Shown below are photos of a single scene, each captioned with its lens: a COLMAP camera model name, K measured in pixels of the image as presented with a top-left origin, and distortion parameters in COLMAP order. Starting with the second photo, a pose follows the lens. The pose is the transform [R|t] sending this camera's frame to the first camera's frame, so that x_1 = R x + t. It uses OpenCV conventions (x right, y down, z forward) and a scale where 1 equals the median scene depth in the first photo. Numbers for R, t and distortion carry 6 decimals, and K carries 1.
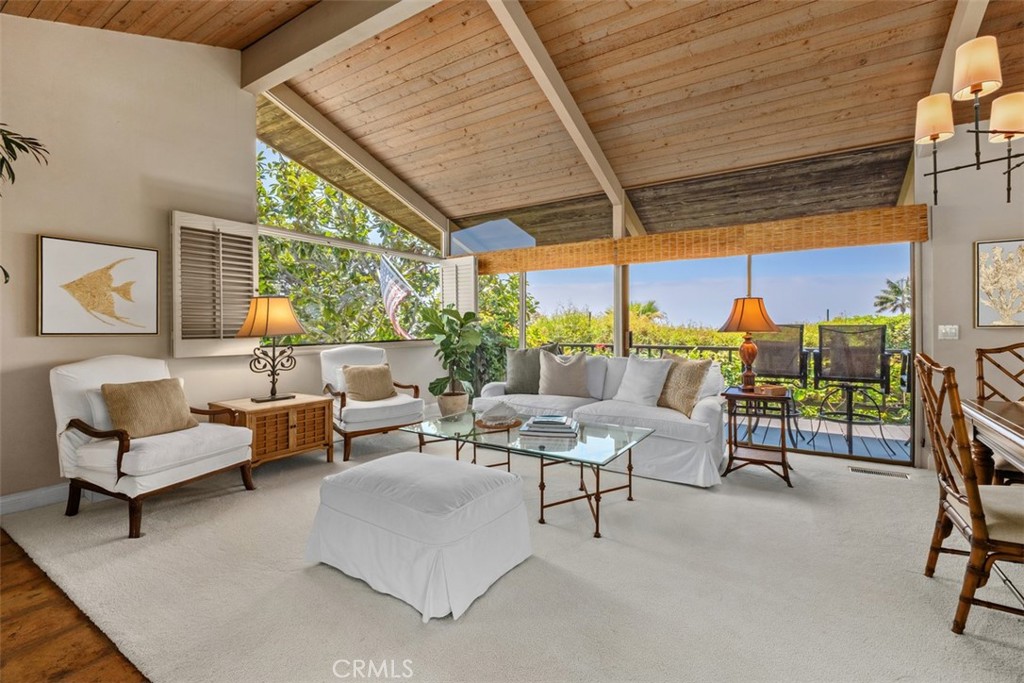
lens RADIAL K [[451.4, 0, 511.5], [0, 451.4, 331.8], [0, 0, 1]] dist [-0.004569, -0.000460]
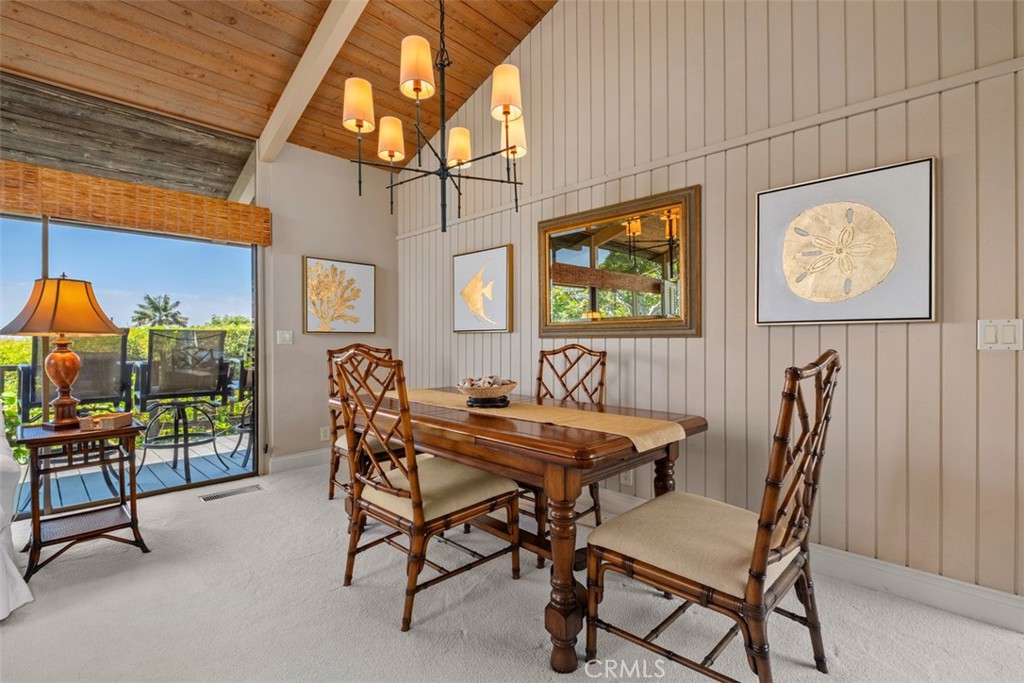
lens RADIAL K [[463.4, 0, 509.2], [0, 463.4, 341.1], [0, 0, 1]] dist [-0.006394, -0.000685]
pose [[0.197235, 0.004895, 0.980344, 0.017534], [0.011001, 0.999914, -0.007206, 0.019640], [-0.980295, 0.012206, 0.197164, 0.234431]]
